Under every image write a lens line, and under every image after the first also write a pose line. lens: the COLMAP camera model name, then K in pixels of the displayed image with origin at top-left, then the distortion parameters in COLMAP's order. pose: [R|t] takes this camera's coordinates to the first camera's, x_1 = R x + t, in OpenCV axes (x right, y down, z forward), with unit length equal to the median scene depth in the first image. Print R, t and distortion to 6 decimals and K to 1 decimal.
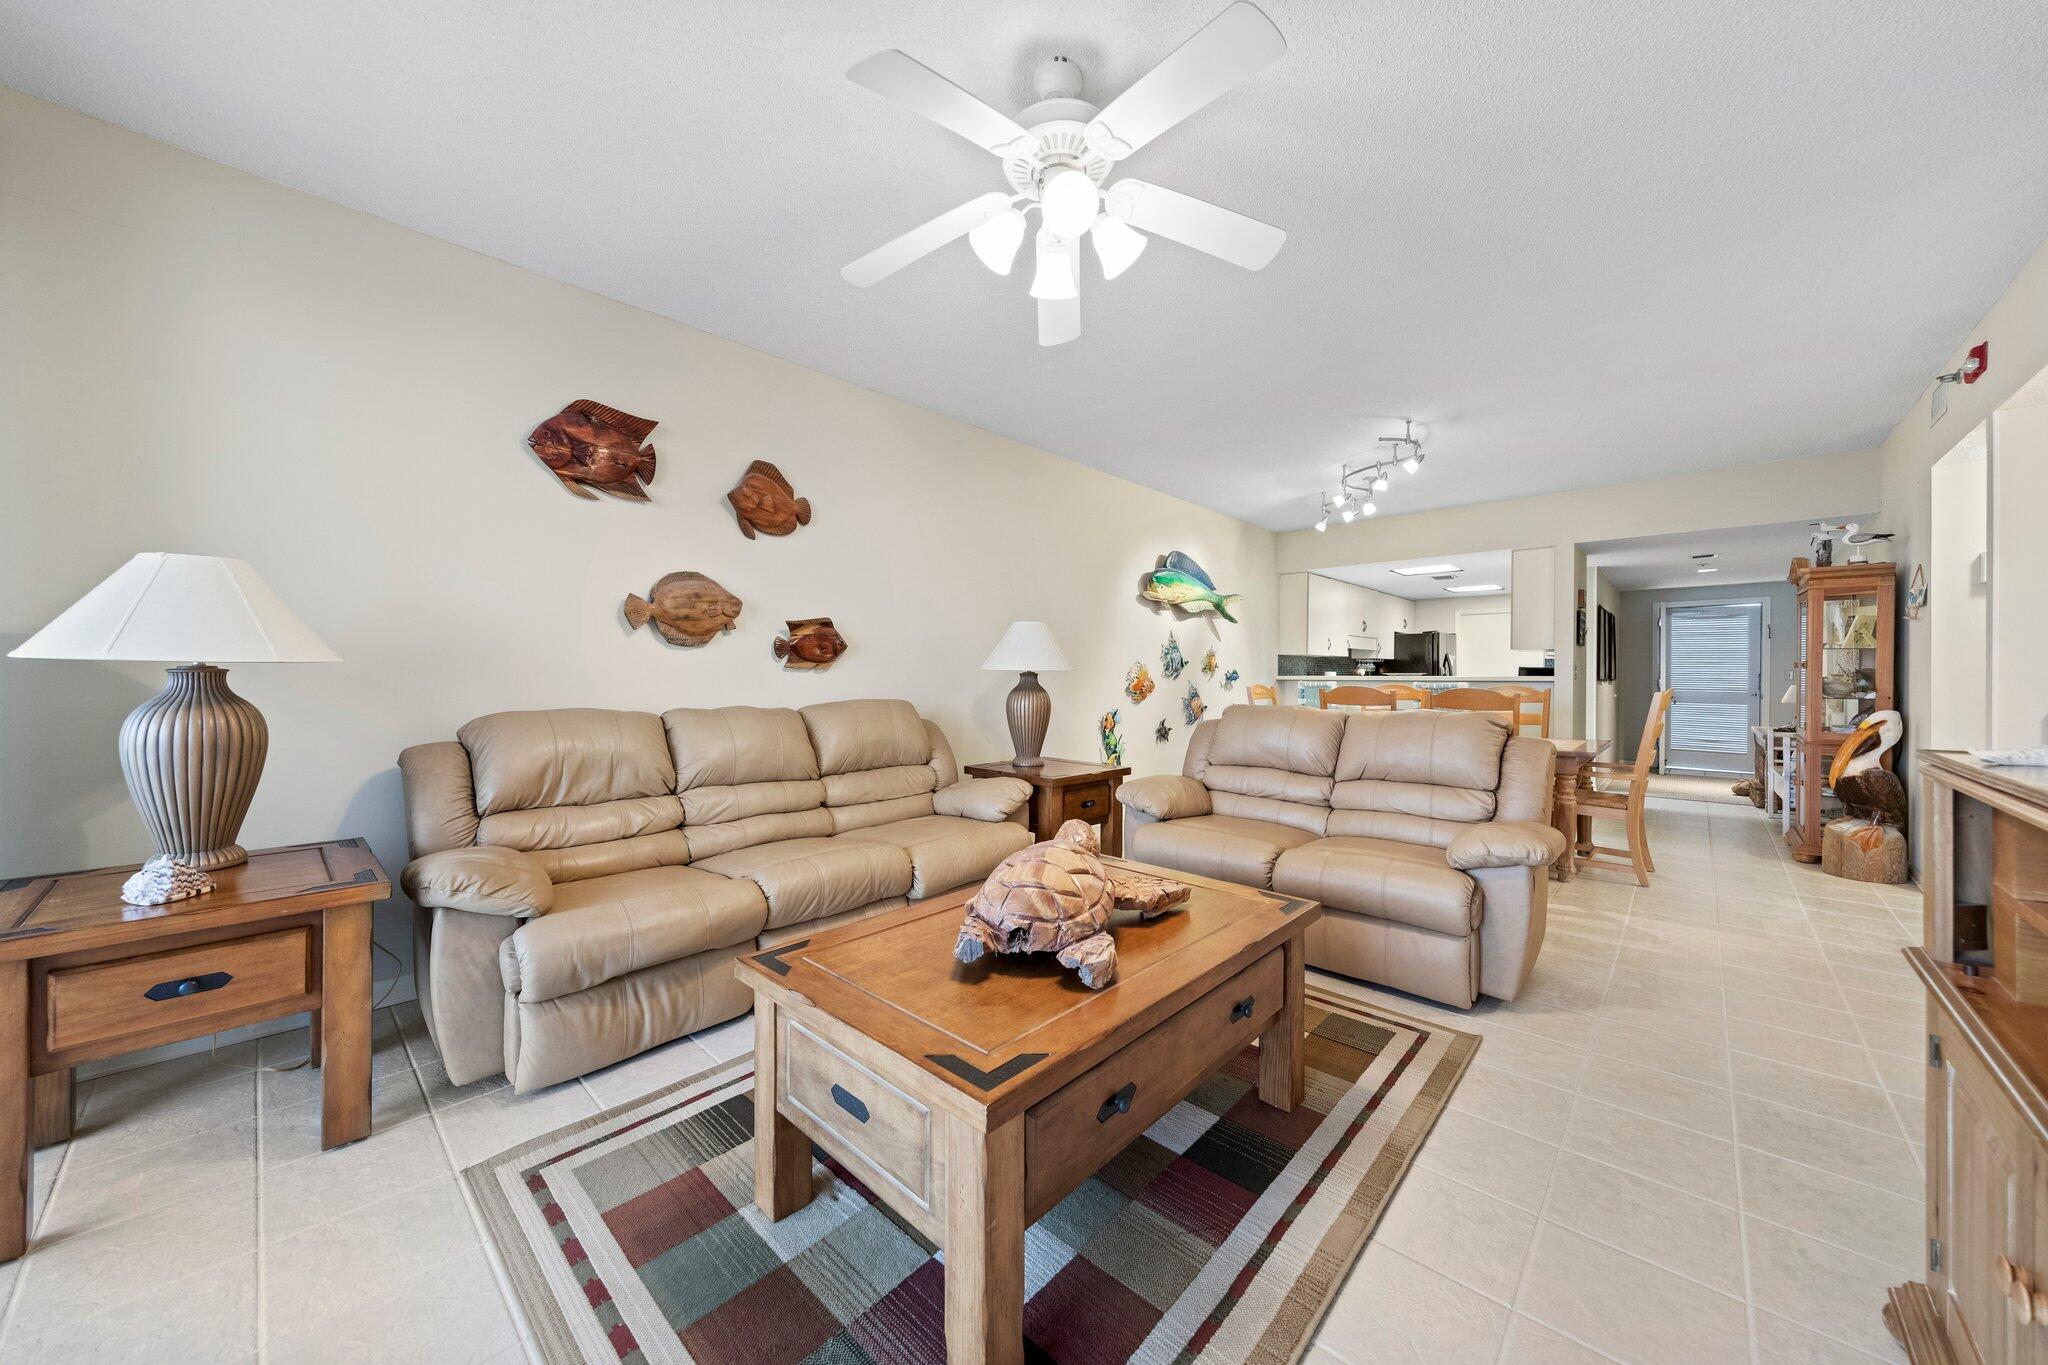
lens RADIAL K [[727.4, 0, 1022.3], [0, 727.4, 676.9], [0, 0, 1]] dist [0.000208, -0.000016]
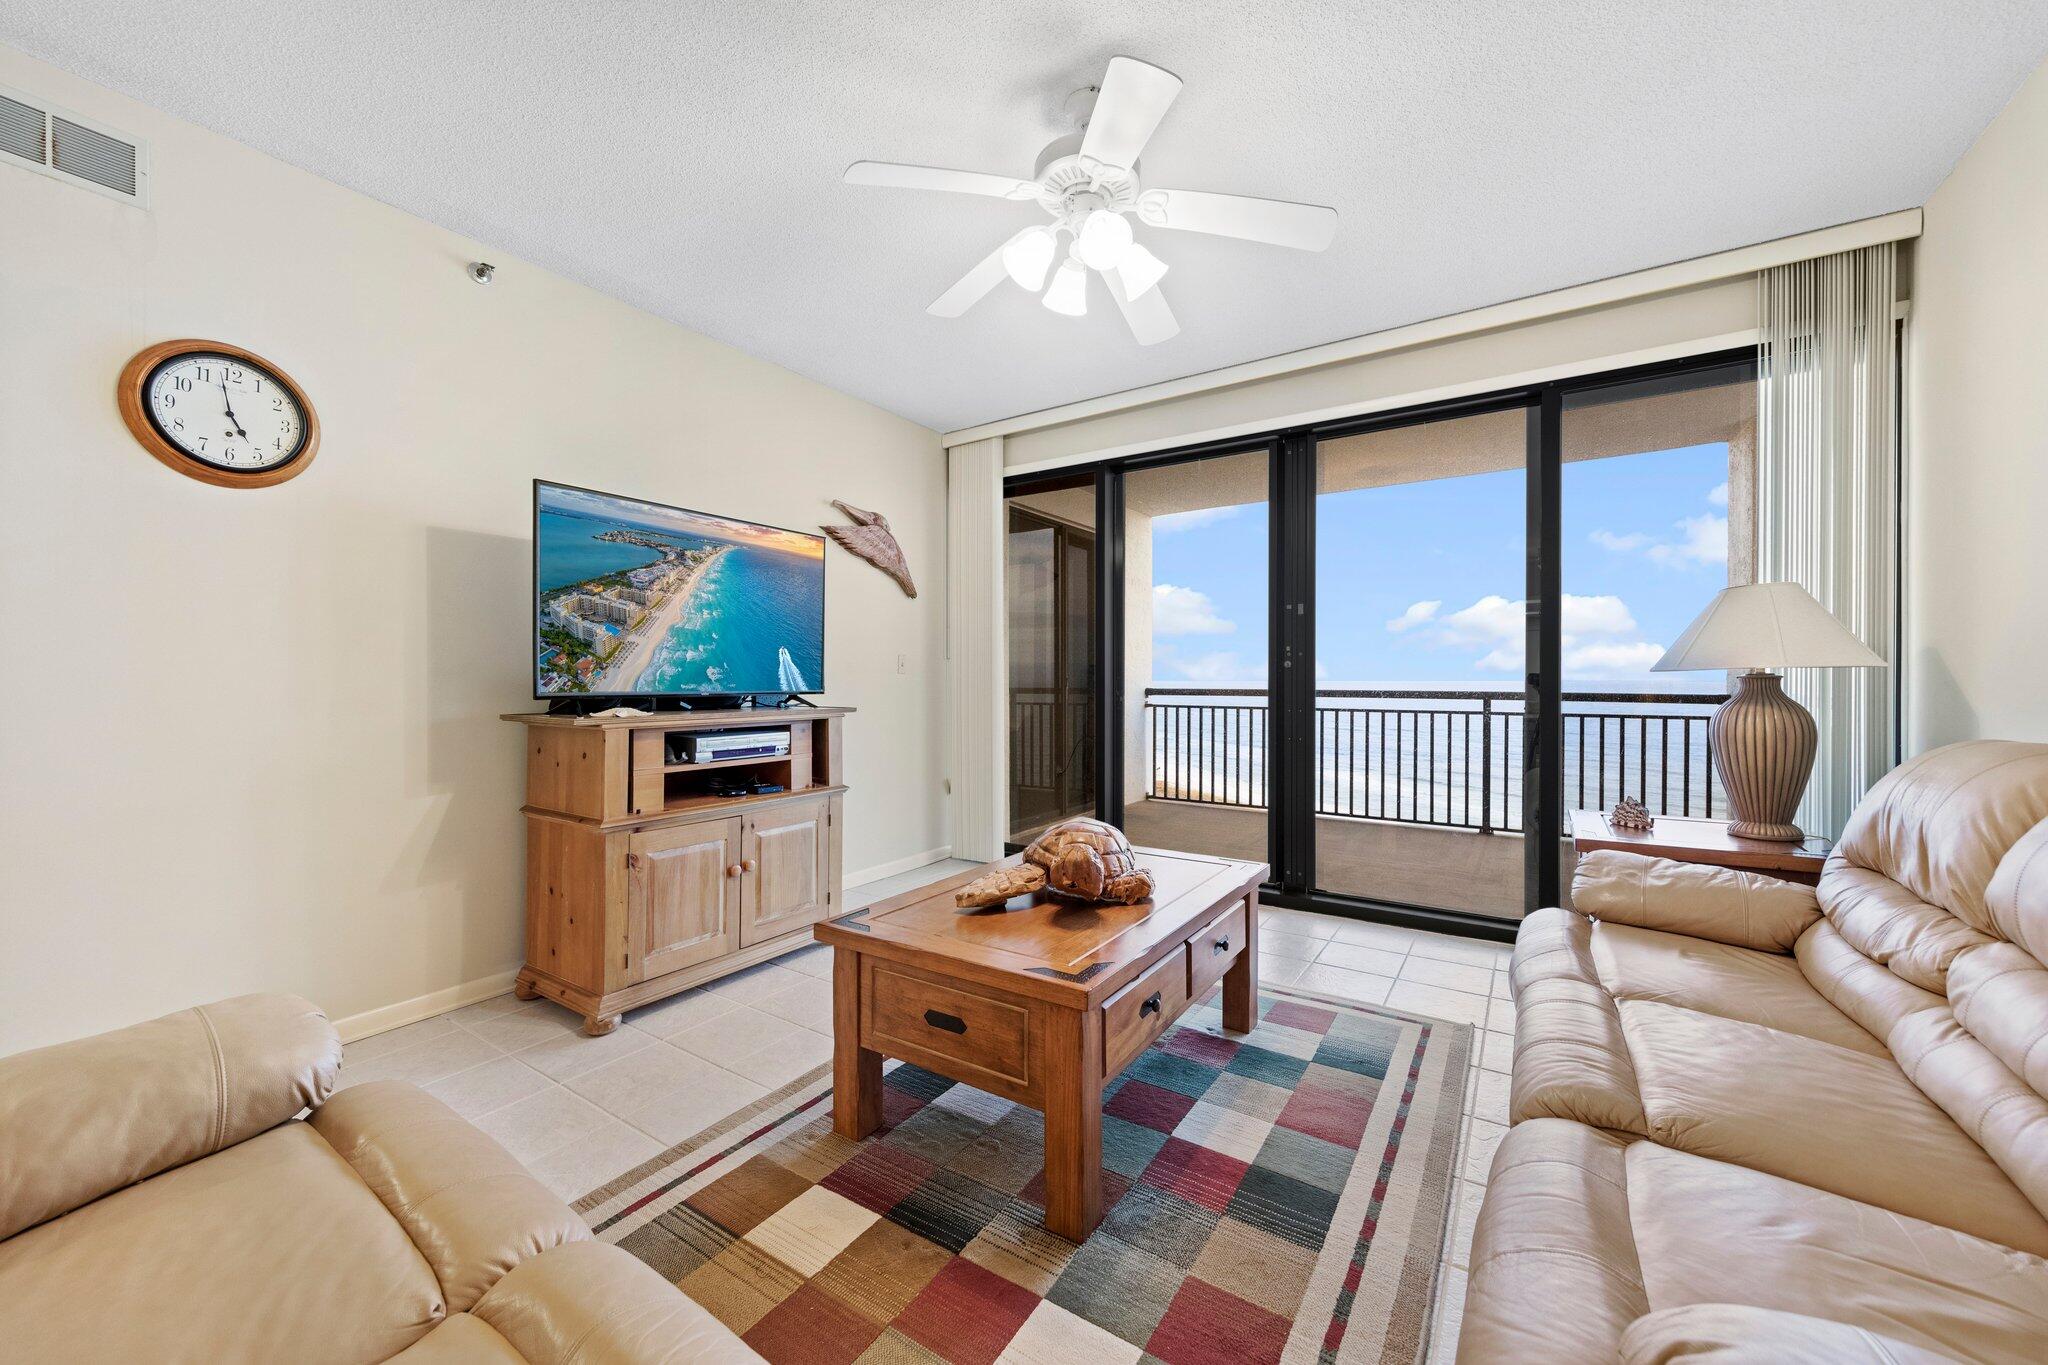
lens RADIAL K [[783.6, 0, 1024.0], [0, 783.6, 682.5], [0, 0, 1]] dist [0.011291, -0.000066]
pose [[-0.985823, -0.000825, -0.167784, 0.103831], [-0.002167, 0.999967, 0.007818, -0.002827], [0.167772, 0.008070, -0.985793, 0.668763]]
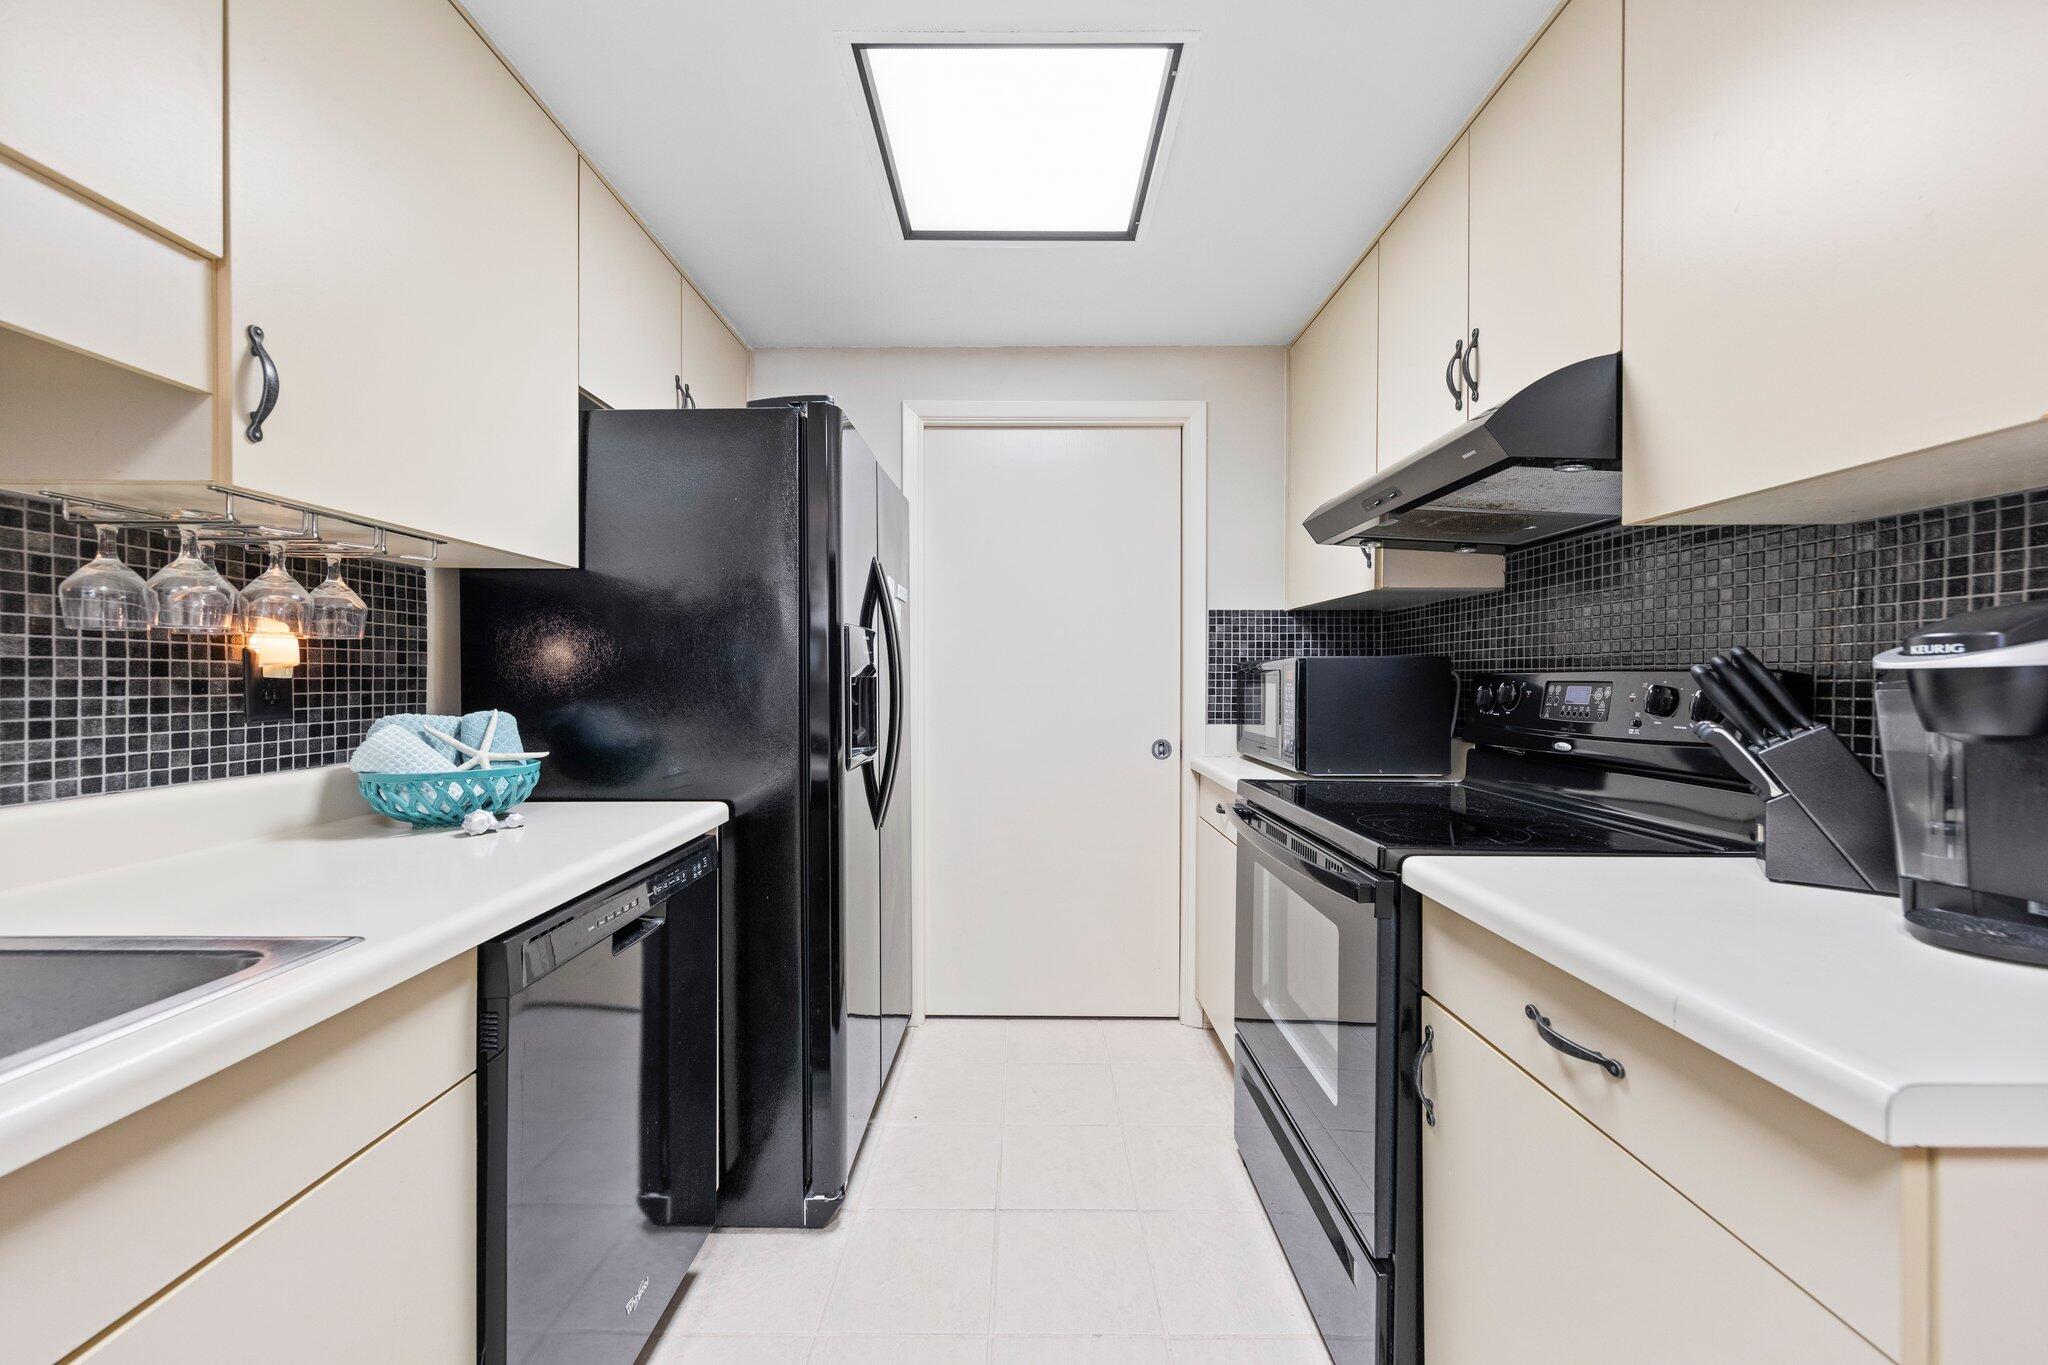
lens RADIAL K [[727.4, 0, 1022.3], [0, 727.4, 676.9], [0, 0, 1]] dist [0.000208, -0.000016]
pose [[0.737060, -0.004162, 0.675815, 0.758939], [0.003753, 0.999991, 0.002066, -0.000450], [-0.675817, 0.001014, 0.737069, 1.308581]]
